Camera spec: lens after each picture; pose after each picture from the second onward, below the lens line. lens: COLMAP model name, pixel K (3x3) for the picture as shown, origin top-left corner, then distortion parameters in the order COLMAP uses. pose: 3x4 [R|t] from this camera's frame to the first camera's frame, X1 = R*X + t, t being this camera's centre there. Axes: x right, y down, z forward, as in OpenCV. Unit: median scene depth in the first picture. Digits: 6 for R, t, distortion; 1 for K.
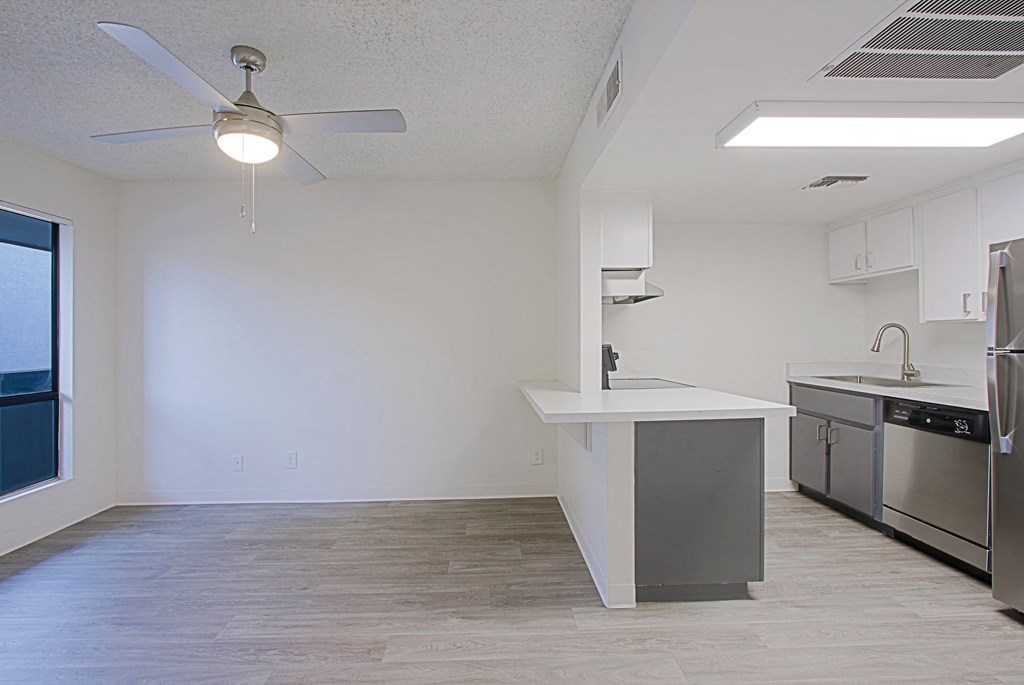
lens RADIAL K [[478.7, 0, 507.1], [0, 478.7, 341.3], [0, 0, 1]] dist [-0.010901, 0.002044]
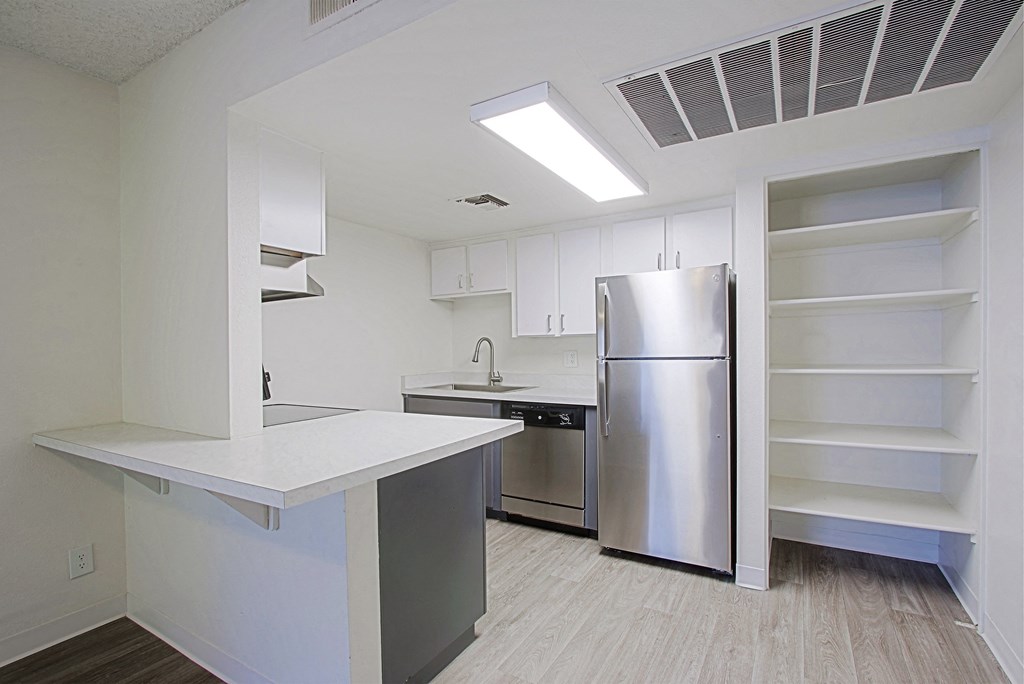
lens RADIAL K [[478.7, 0, 509.1], [0, 478.7, 356.4], [0, 0, 1]] dist [-0.010901, 0.002044]
pose [[0.552887, -0.014345, 0.833133, -0.154530], [0.012605, 0.999881, 0.008851, -0.001055], [-0.833161, 0.005608, 0.553002, 0.338287]]
